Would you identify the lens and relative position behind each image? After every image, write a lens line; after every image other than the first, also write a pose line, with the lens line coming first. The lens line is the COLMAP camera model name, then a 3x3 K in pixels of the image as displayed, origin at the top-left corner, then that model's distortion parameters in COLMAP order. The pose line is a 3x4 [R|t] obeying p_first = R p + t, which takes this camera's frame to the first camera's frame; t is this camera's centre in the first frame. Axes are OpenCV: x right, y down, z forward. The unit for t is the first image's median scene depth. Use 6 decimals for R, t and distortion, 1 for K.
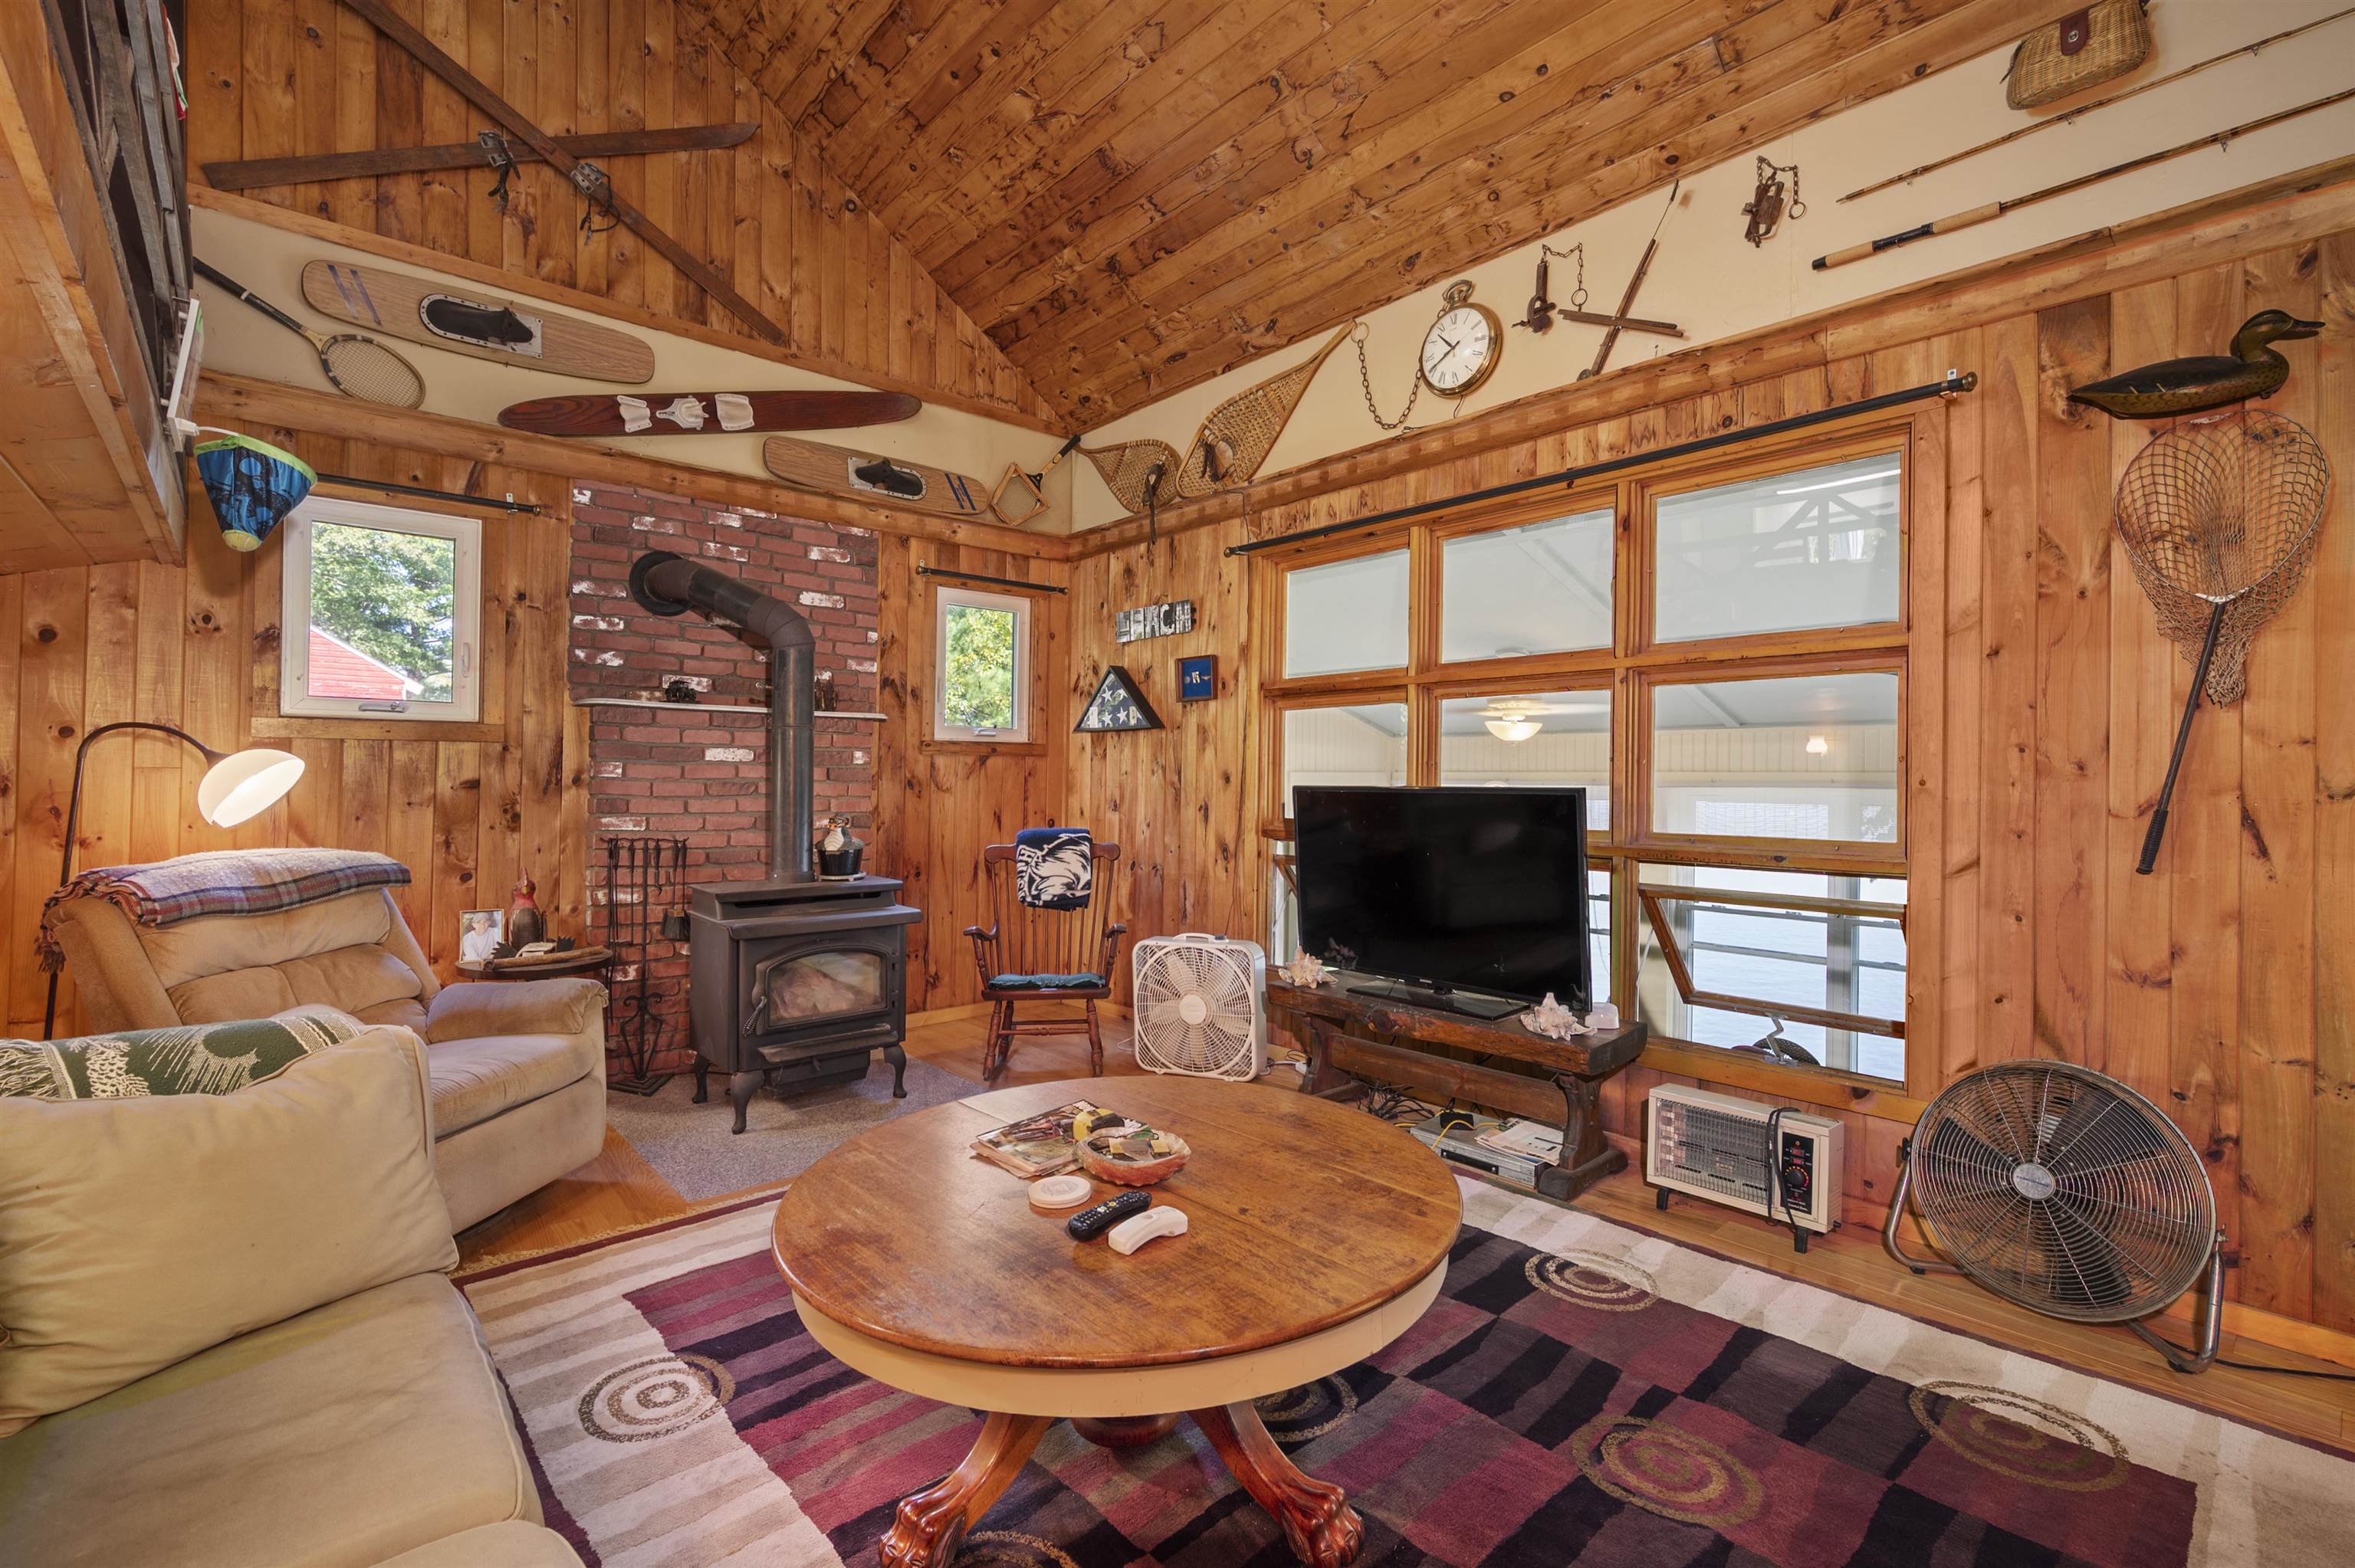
lens RADIAL K [[1050.2, 0, 1181.1], [0, 1050.2, 779.5], [0, 0, 1]] dist [0.001223, -0.000276]
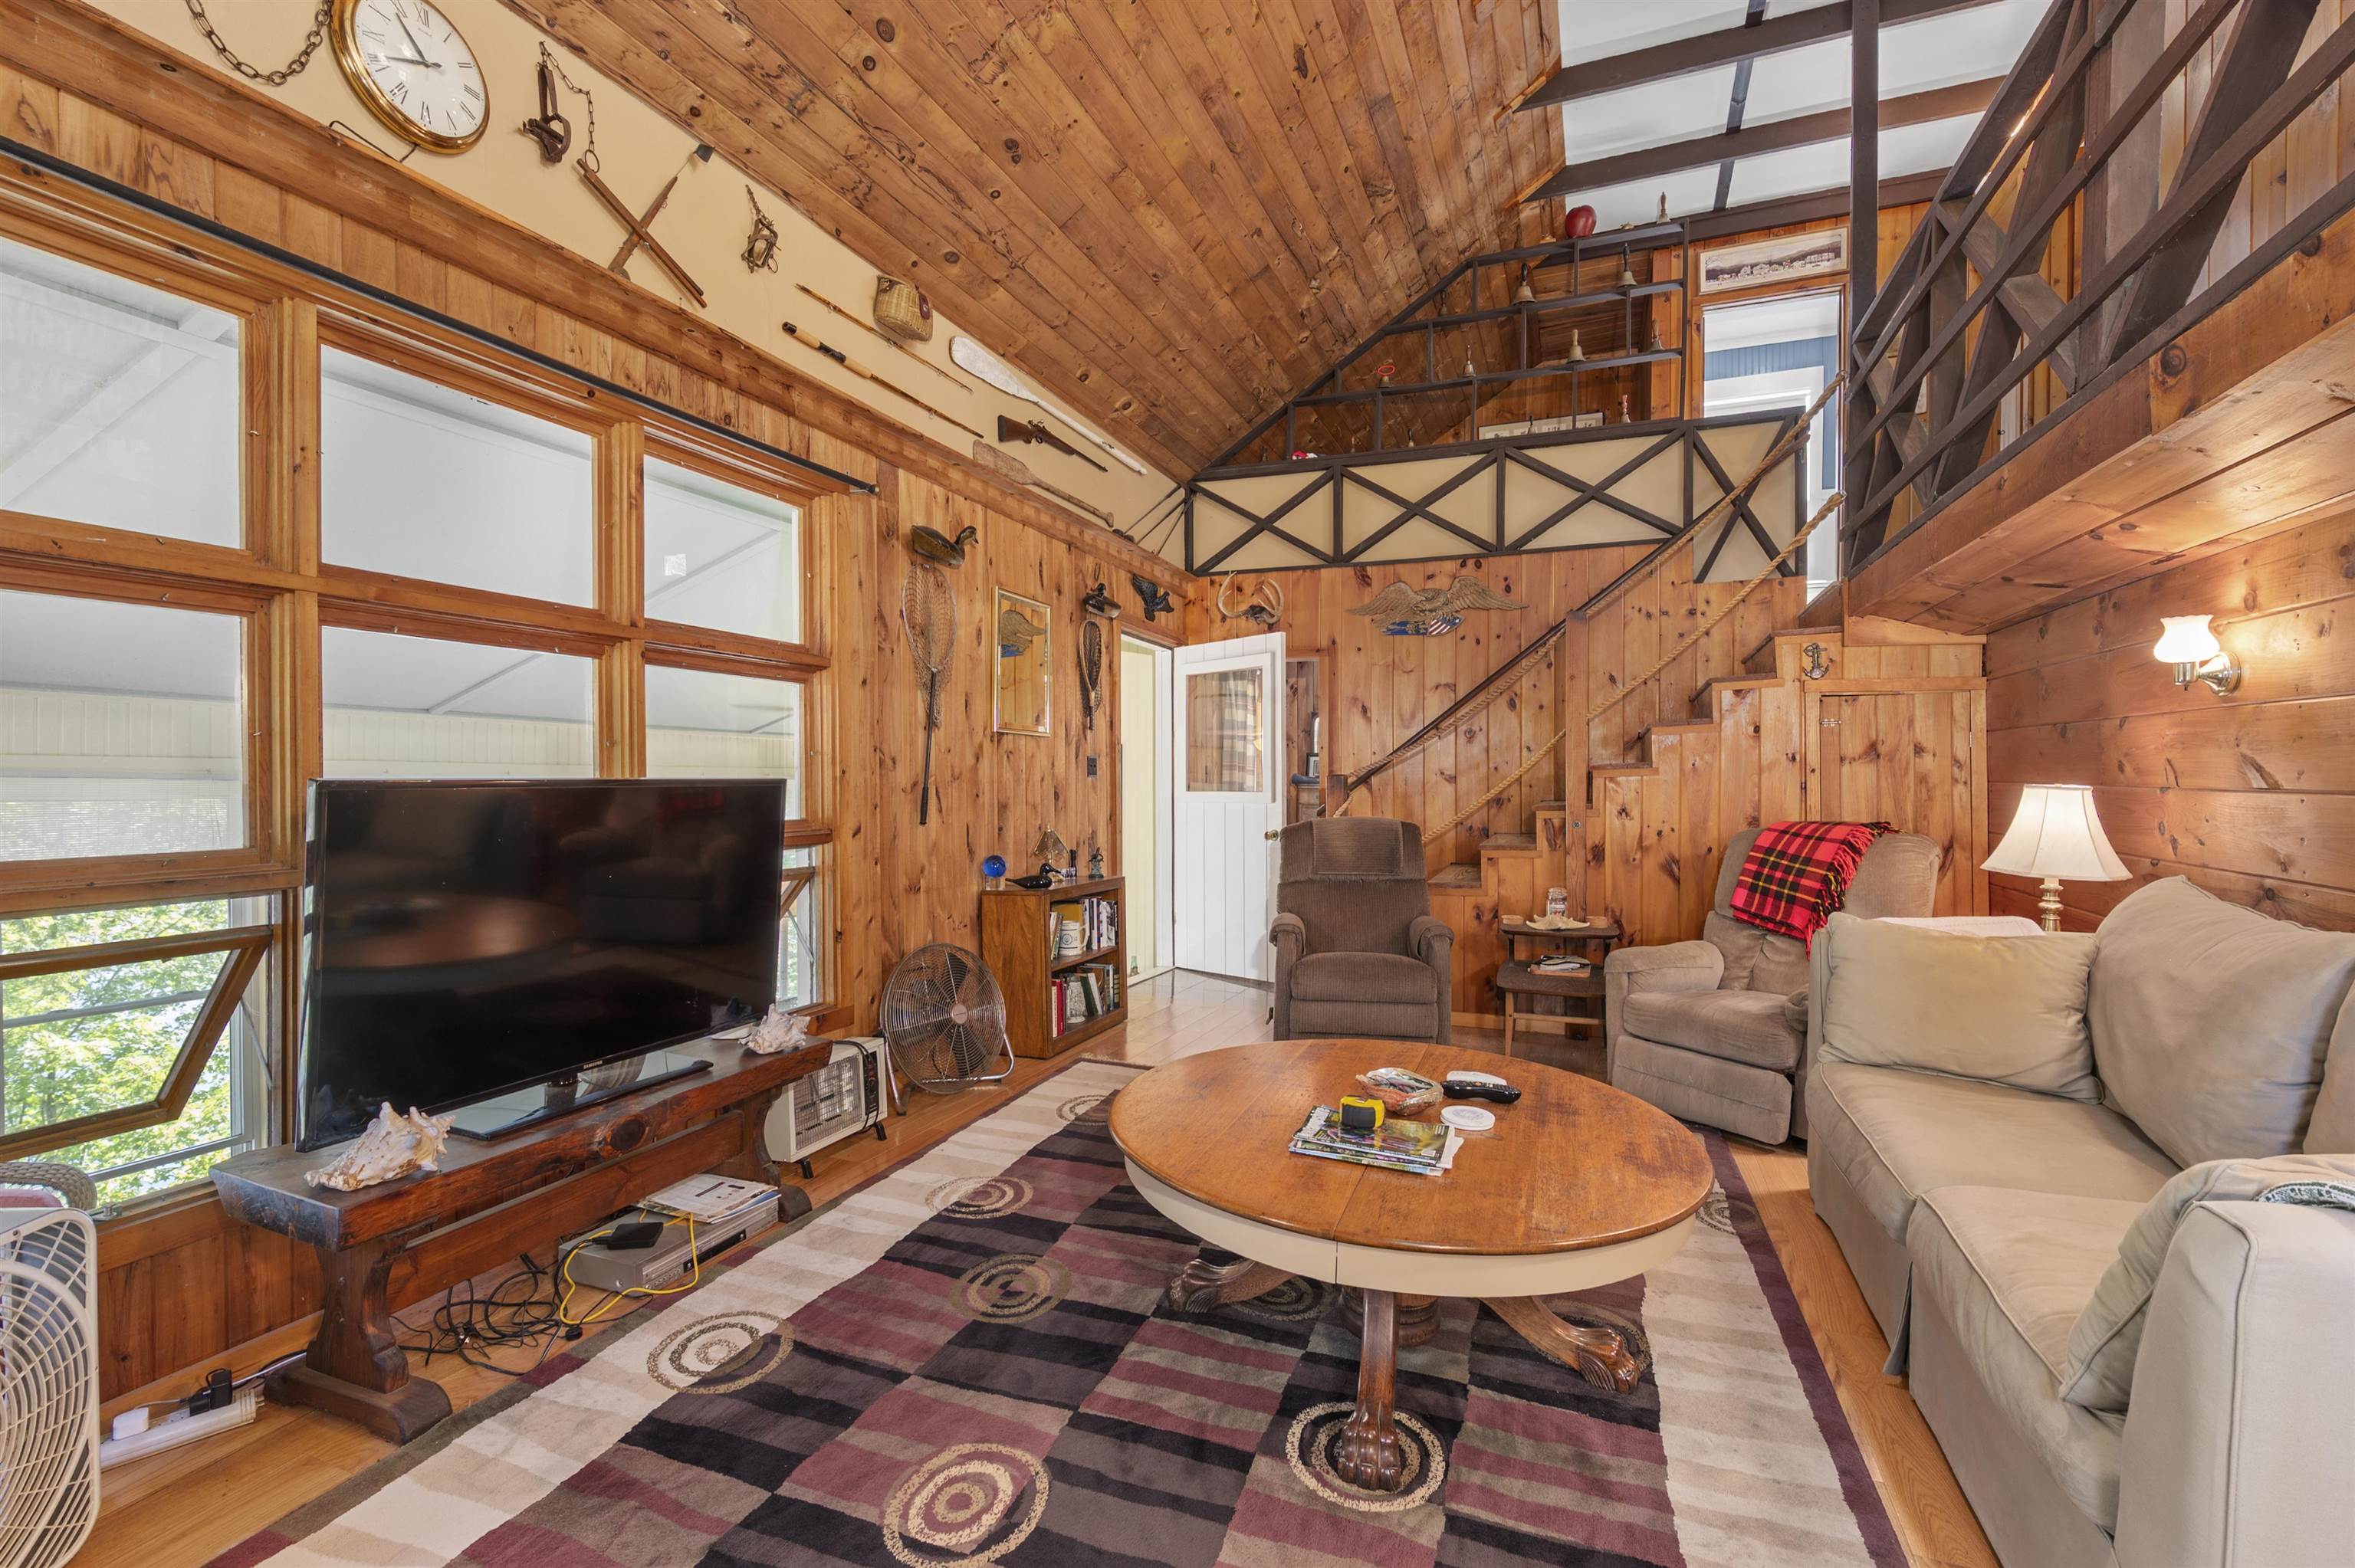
lens RADIAL K [[1039.8, 0, 1185.9], [0, 1039.8, 792.5], [0, 0, 1]] dist [0.000626, 0.000029]
pose [[-0.460040, -0.018621, 0.887703, -0.449580], [-0.004399, 0.999816, 0.018693, 0.001745], [-0.887887, 0.004694, -0.460037, 0.812383]]
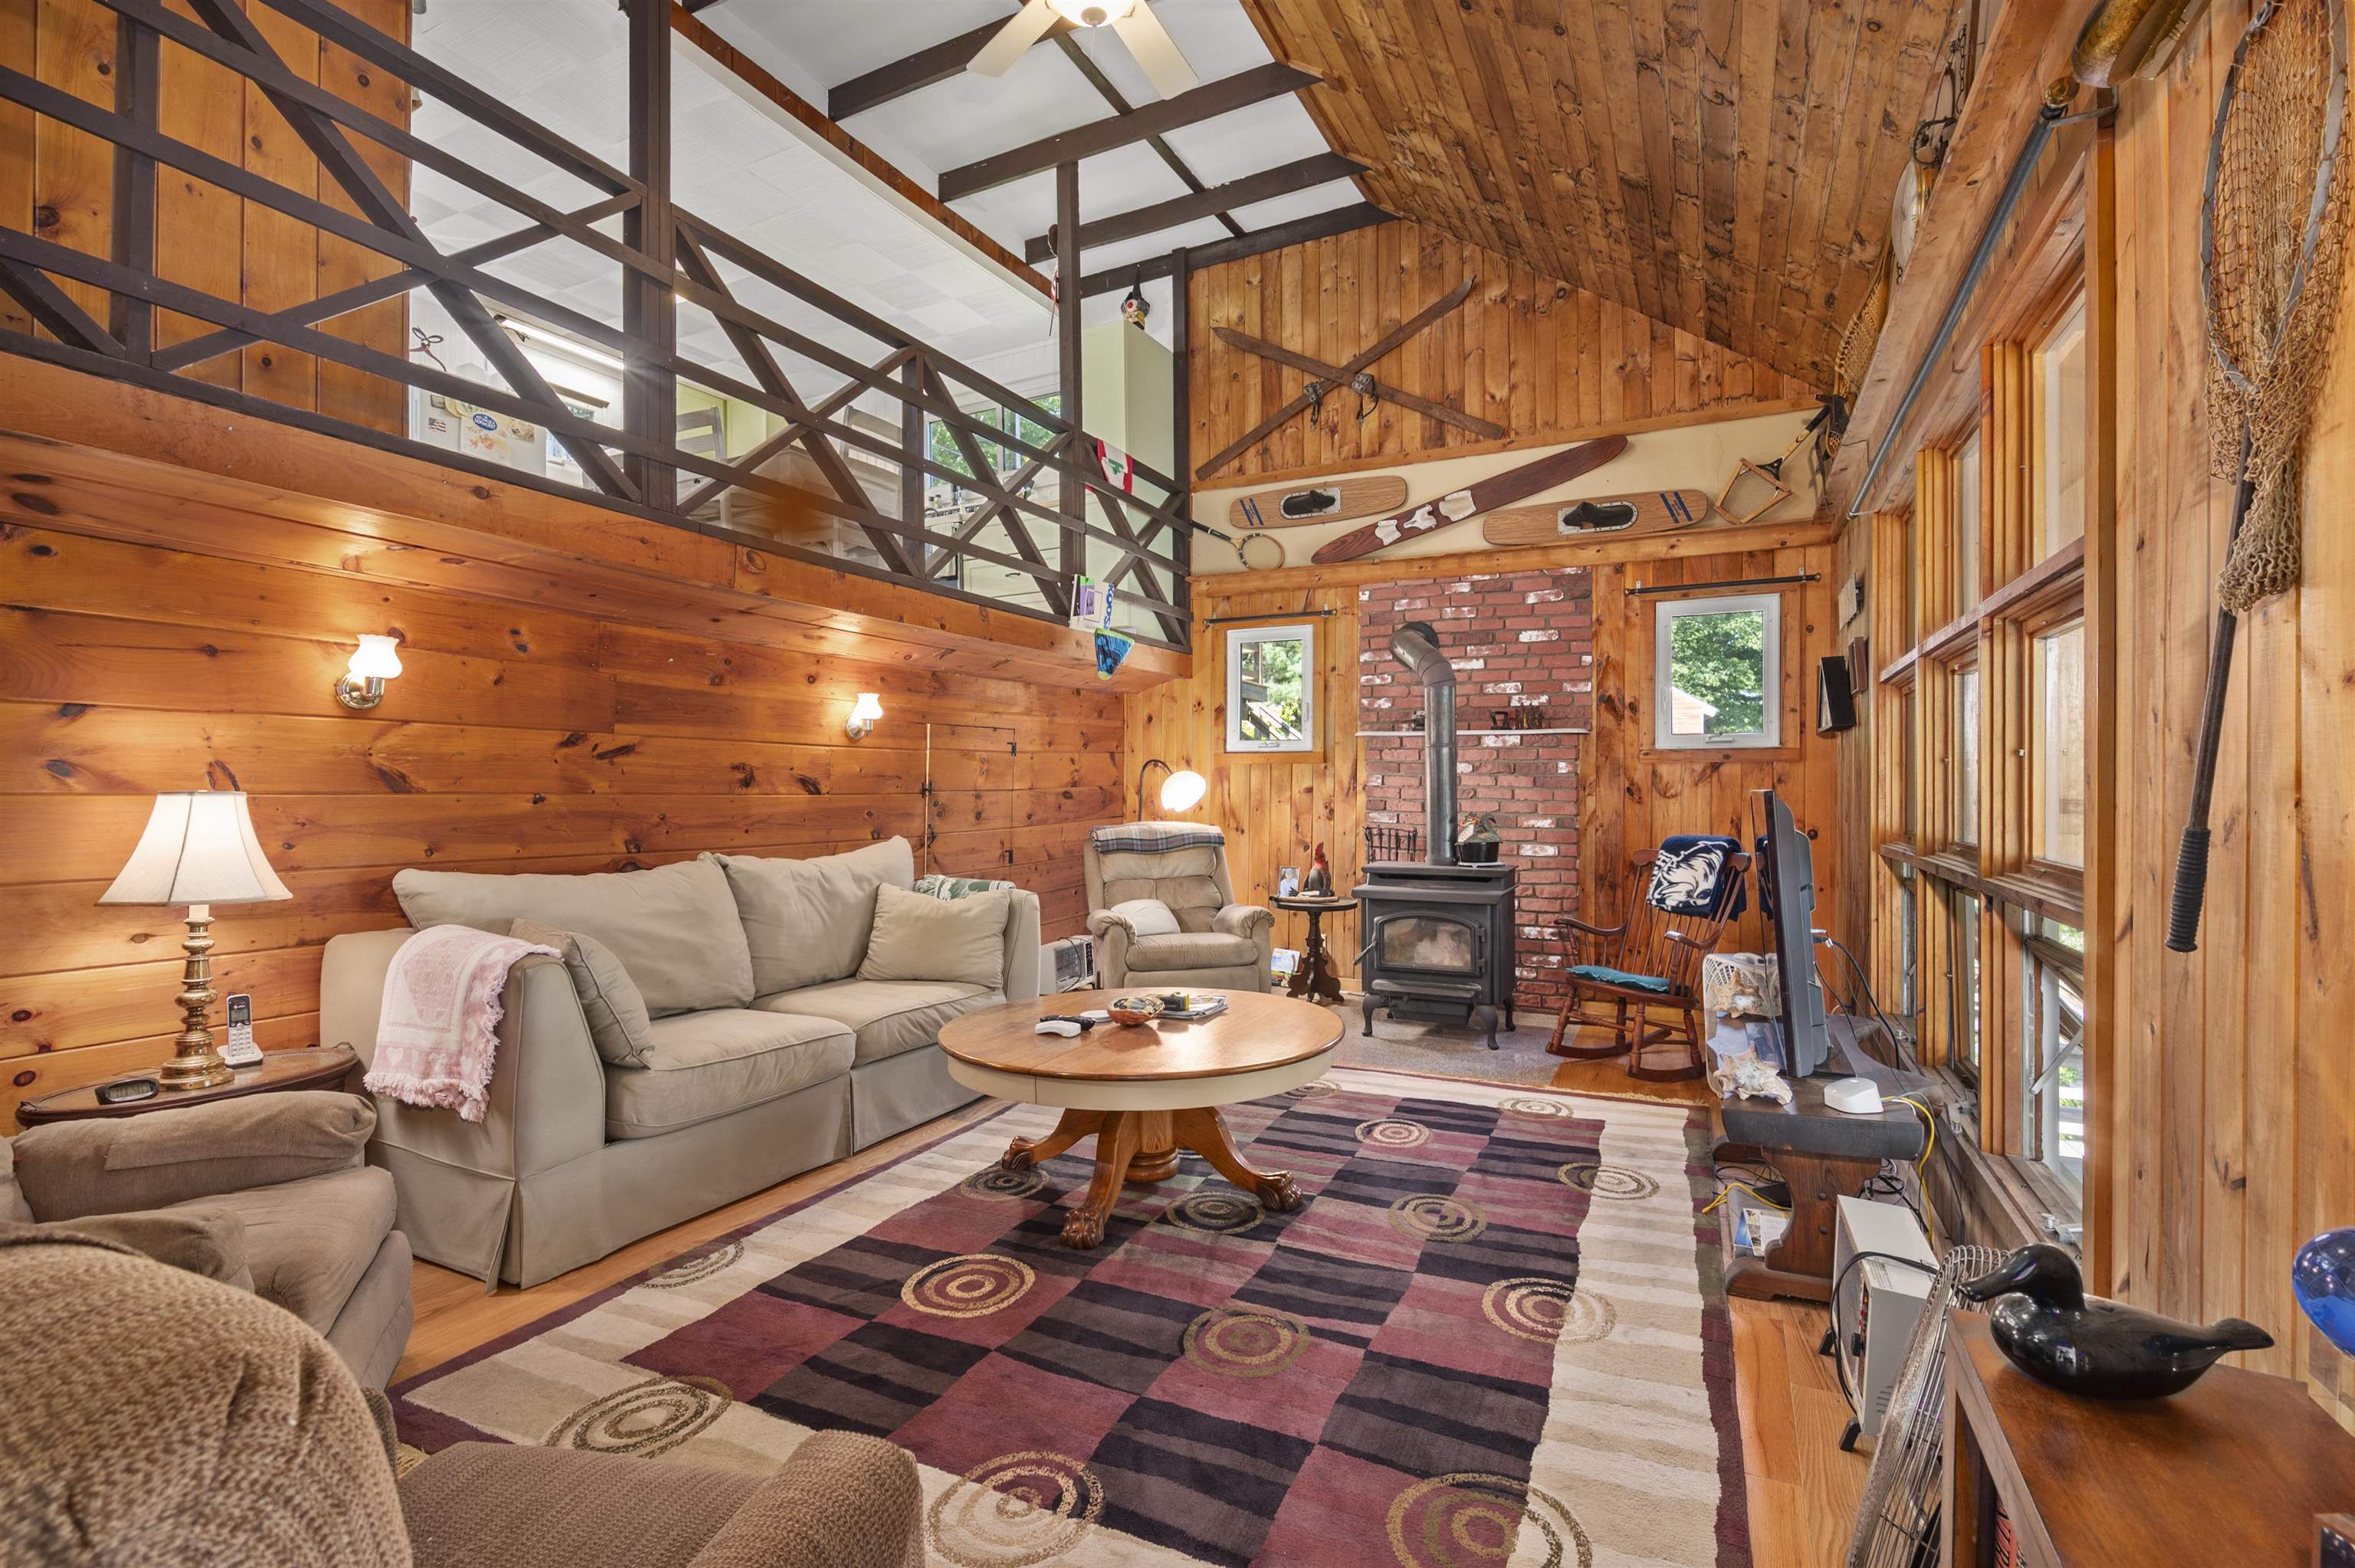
lens RADIAL K [[1050.2, 0, 1181.1], [0, 1050.2, 779.5], [0, 0, 1]] dist [0.001223, -0.000276]
pose [[0.372054, -0.011071, -0.928145, 0.701439], [-0.000603, 0.999926, -0.012169, 0.007519], [0.928211, 0.005087, 0.372019, 0.209759]]
